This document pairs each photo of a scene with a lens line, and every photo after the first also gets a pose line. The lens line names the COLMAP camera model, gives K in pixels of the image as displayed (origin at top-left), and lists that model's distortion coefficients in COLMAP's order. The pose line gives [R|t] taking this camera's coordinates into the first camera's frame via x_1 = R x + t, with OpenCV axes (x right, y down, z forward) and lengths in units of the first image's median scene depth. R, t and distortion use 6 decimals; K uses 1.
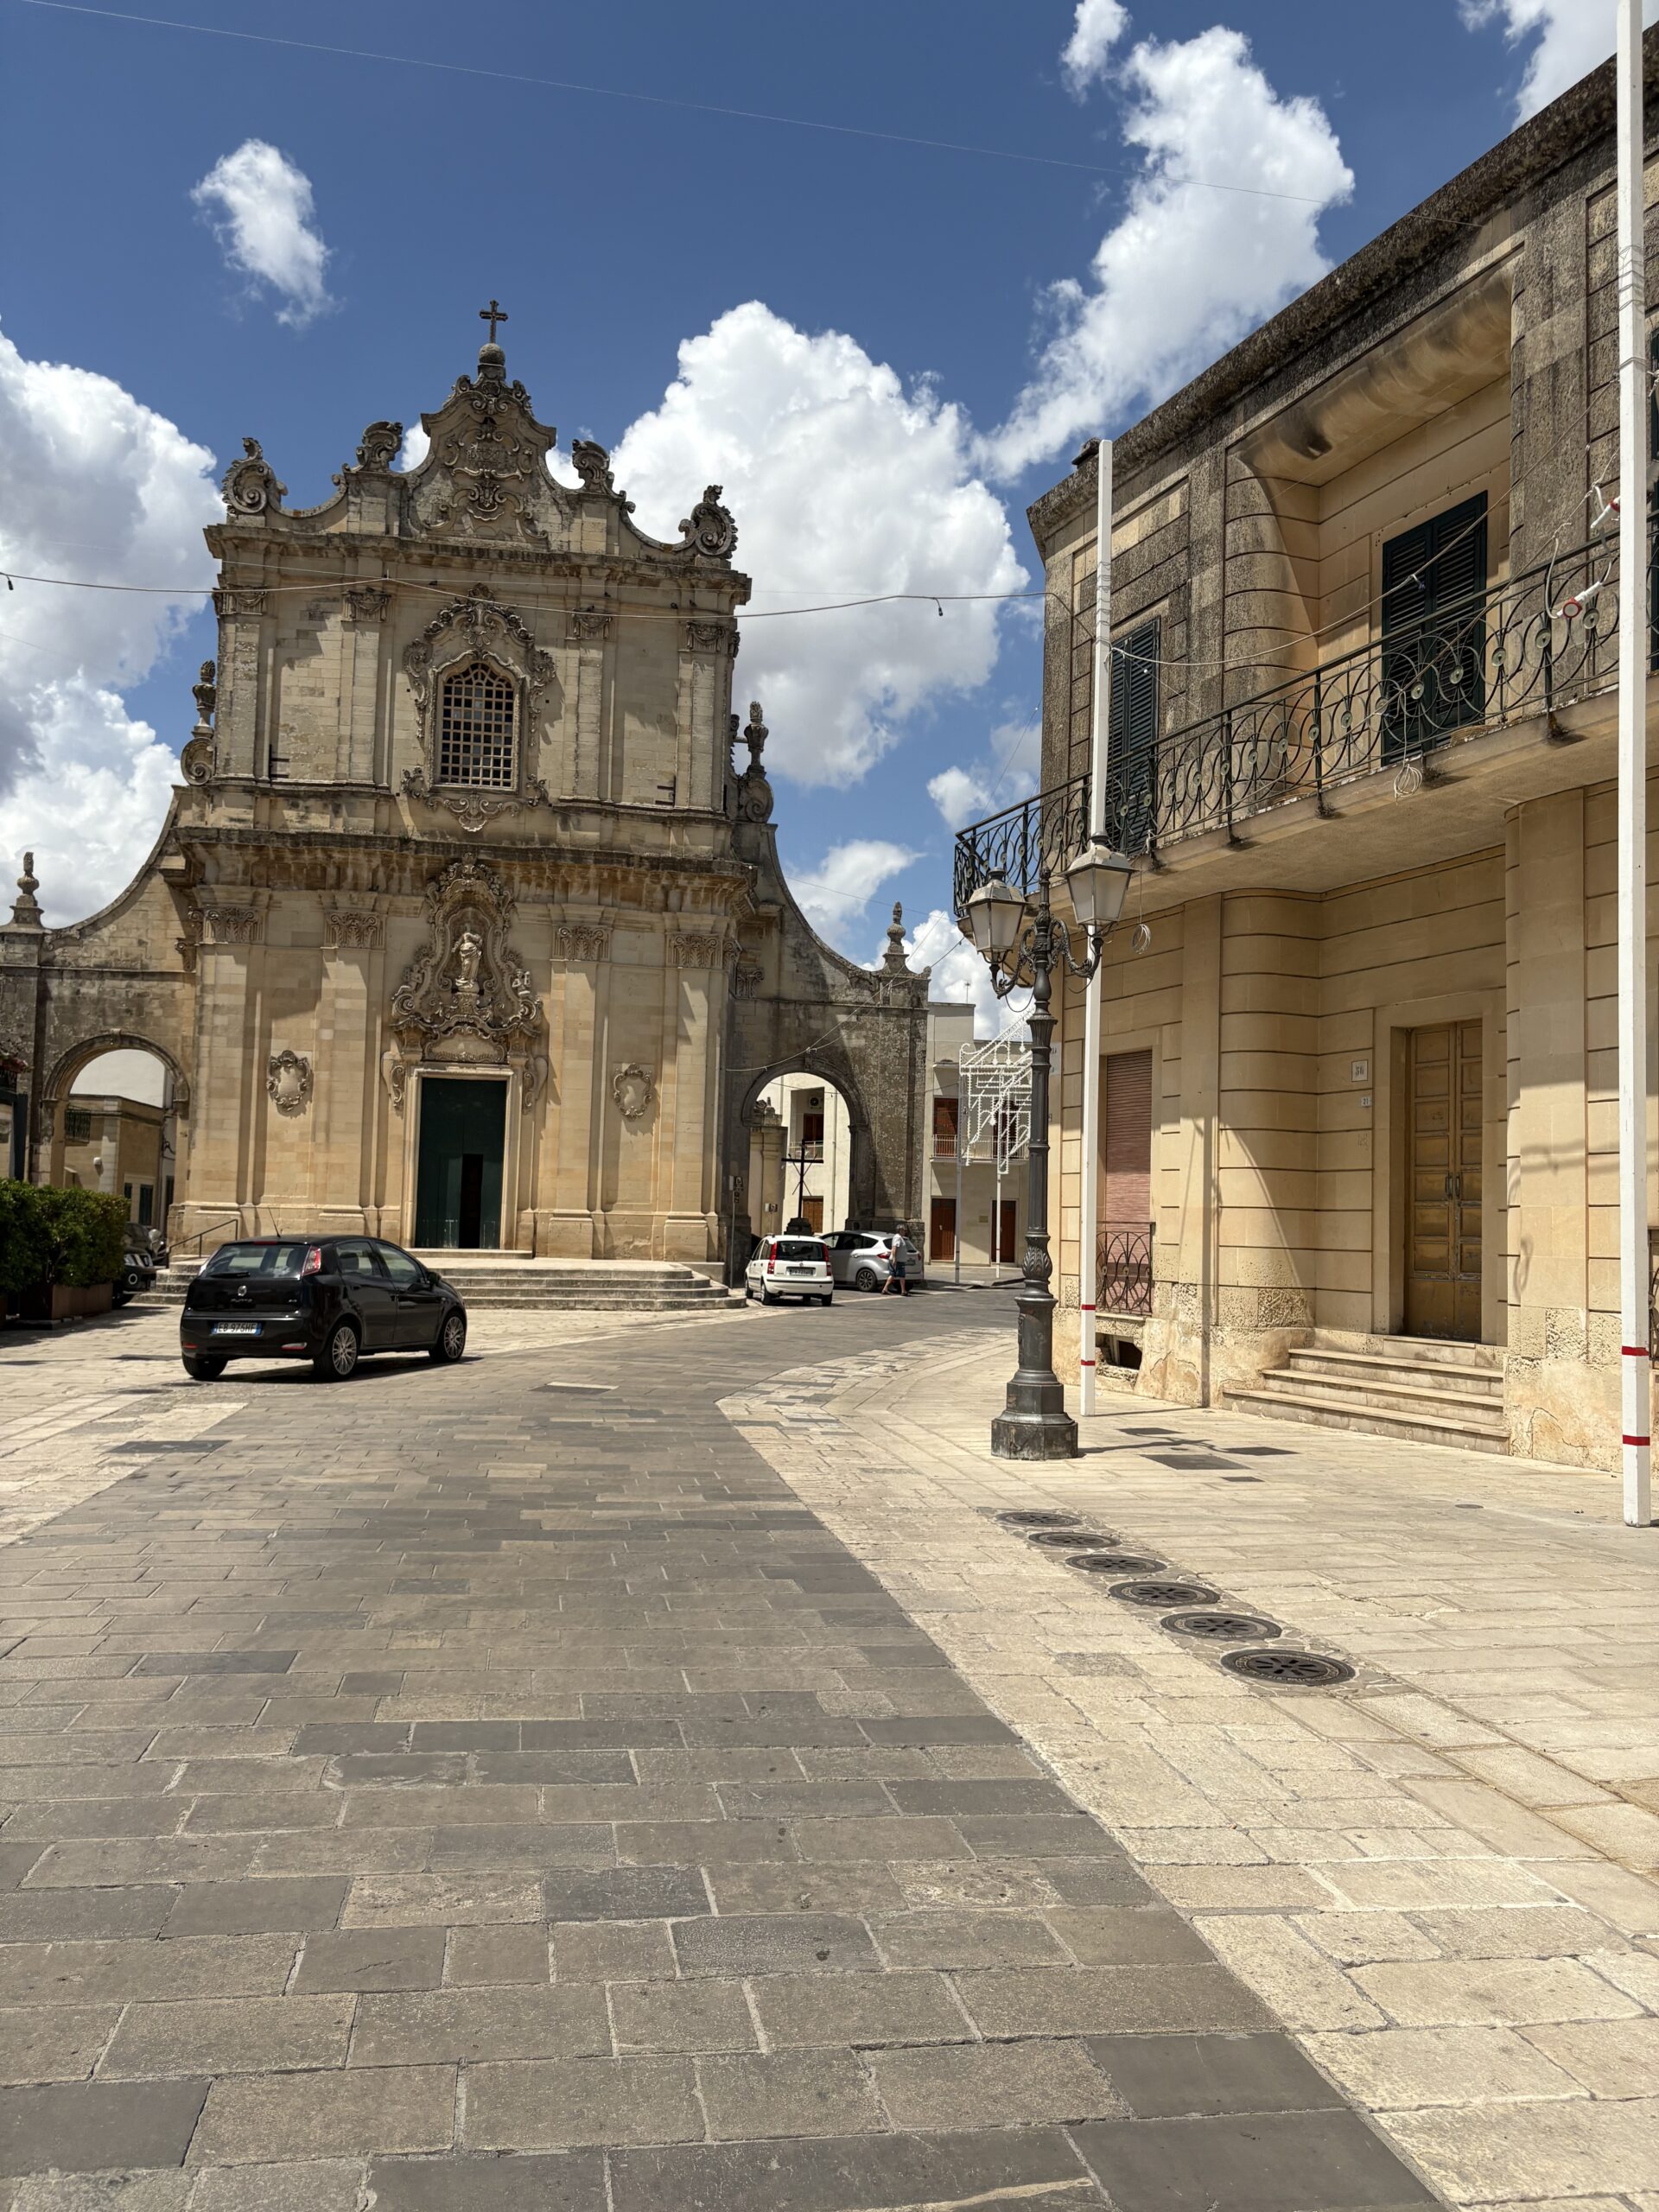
lens RADIAL K [[1715.5, 0, 833.4], [0, 1715.5, 1135.9], [0, 0, 1]] dist [0.119480, -0.322196]
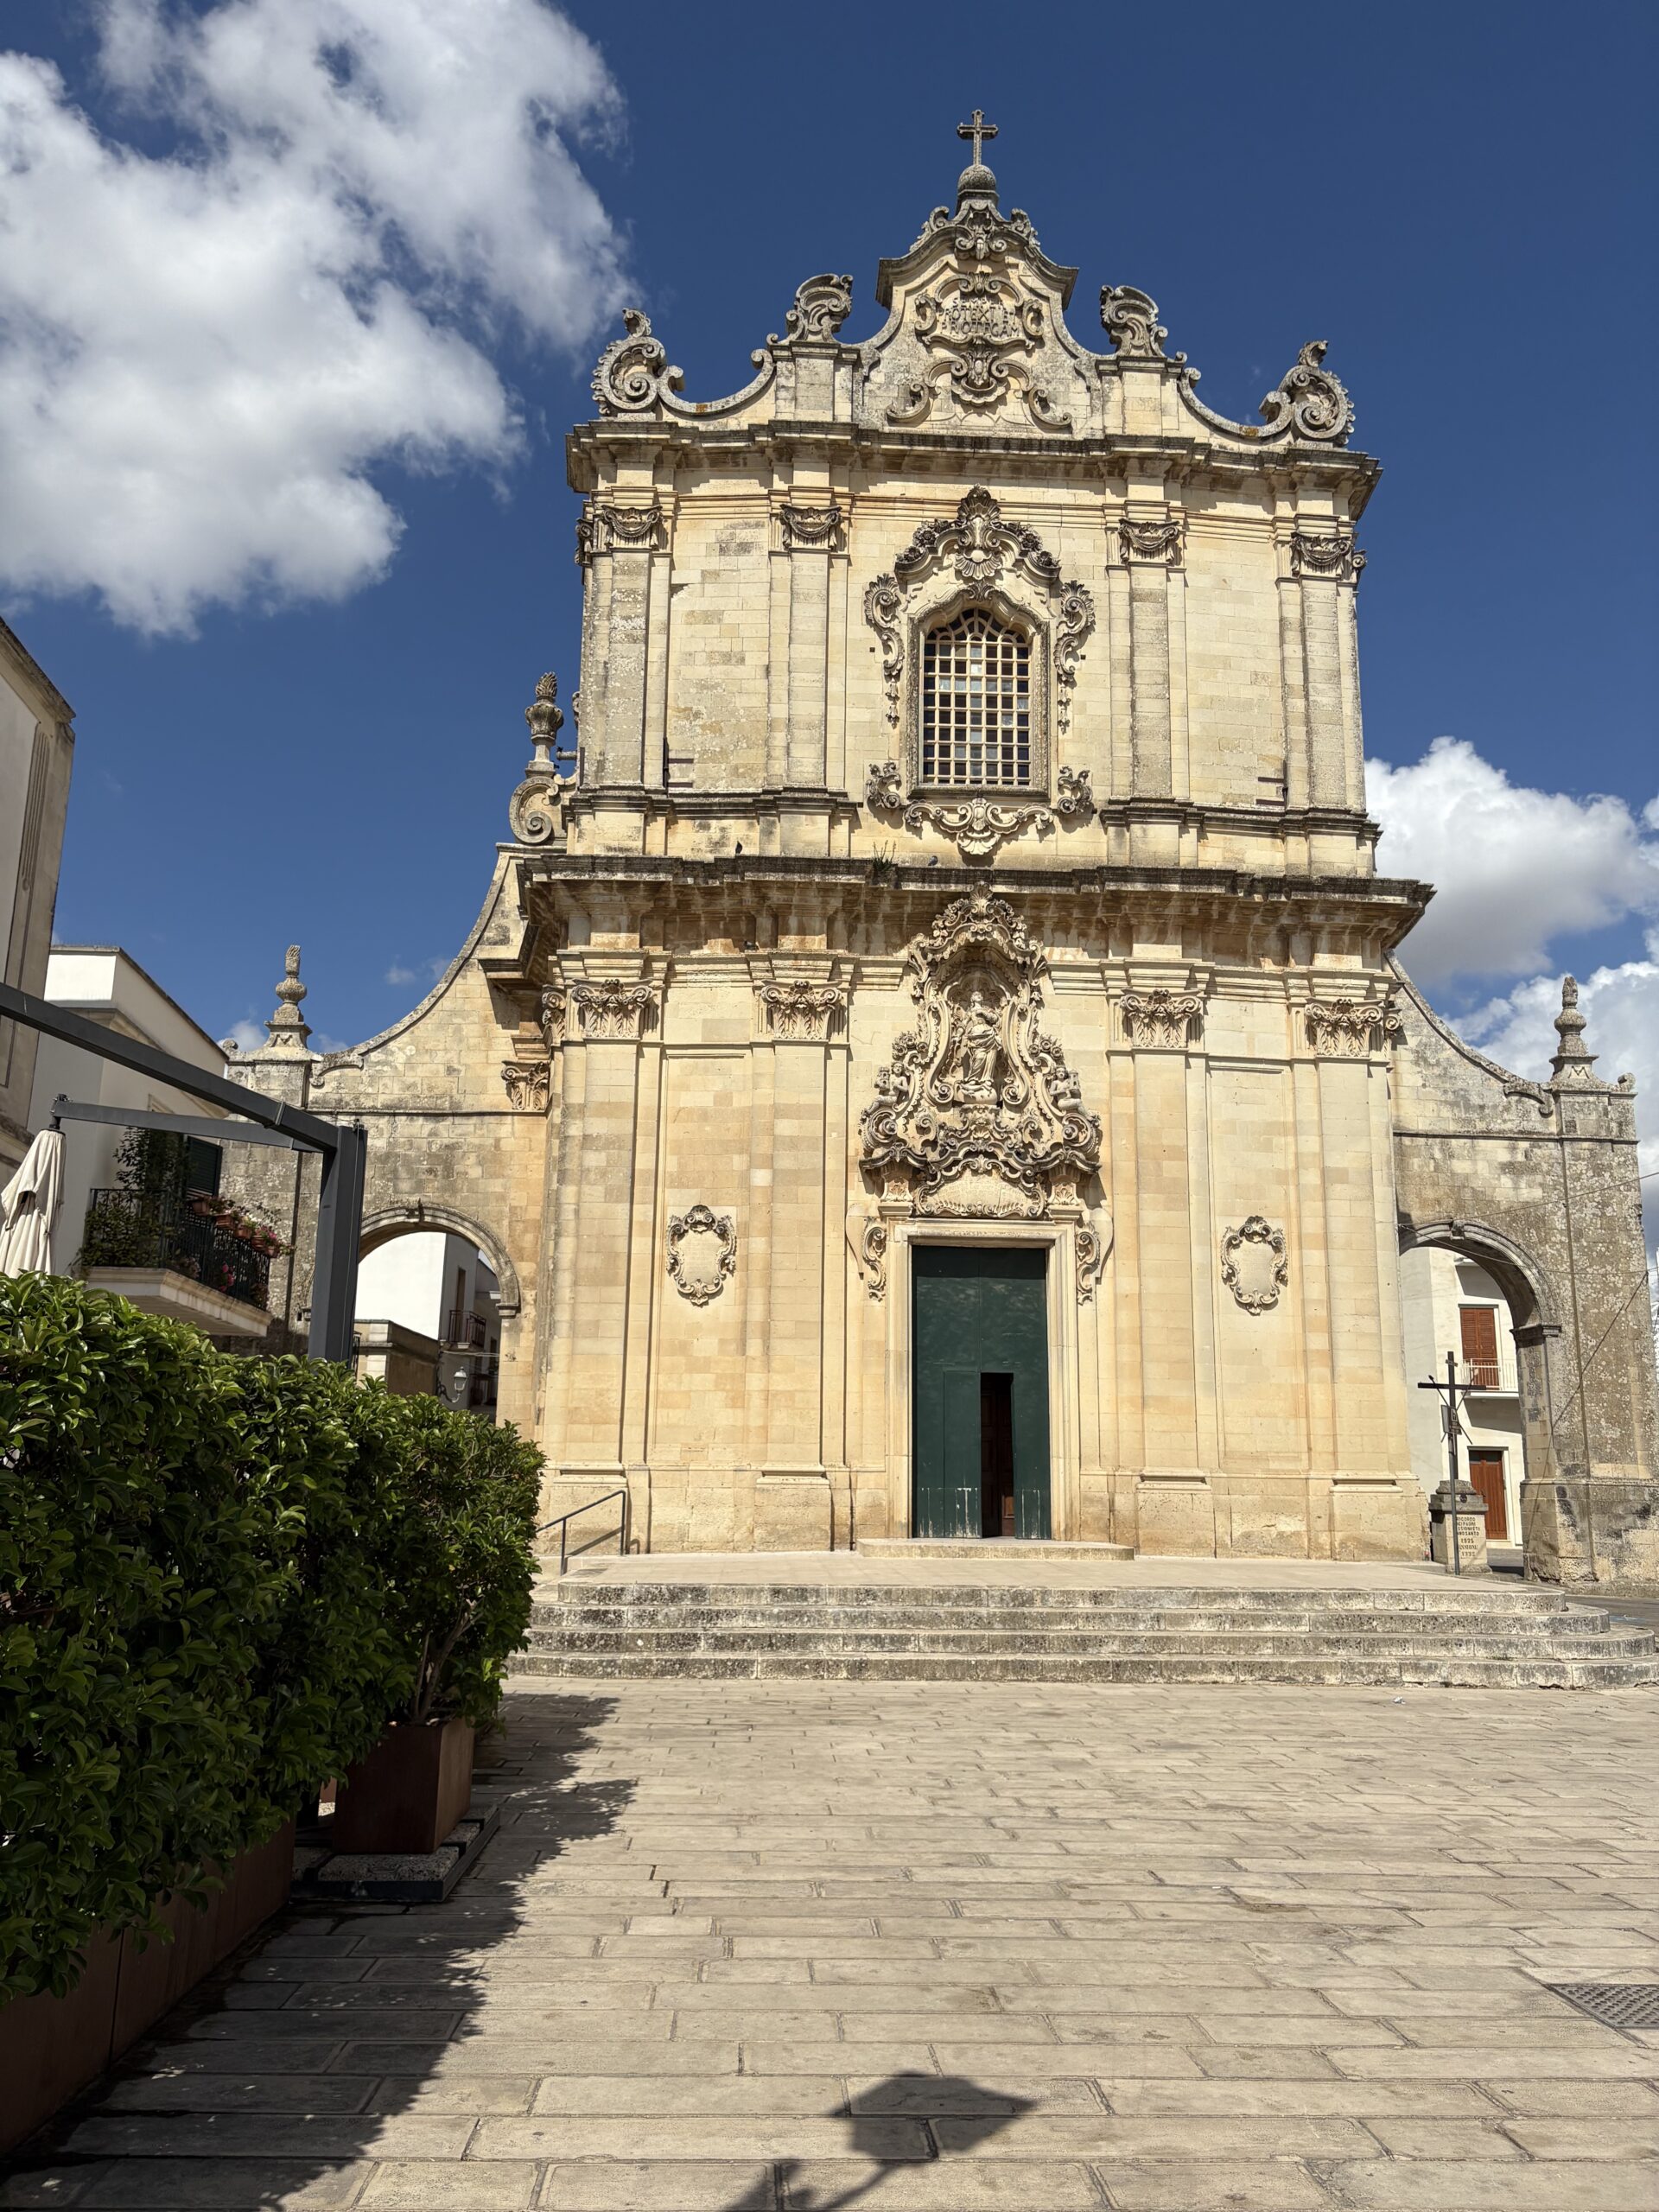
lens RADIAL K [[1715.5, 0, 833.4], [0, 1715.5, 1135.9], [0, 0, 1]] dist [0.119480, -0.322196]
pose [[0.994285, -0.034029, -0.101187, -0.199601], [0.018404, 0.988283, -0.151520, 0.018612], [0.105157, 0.148791, 0.983261, 0.391489]]
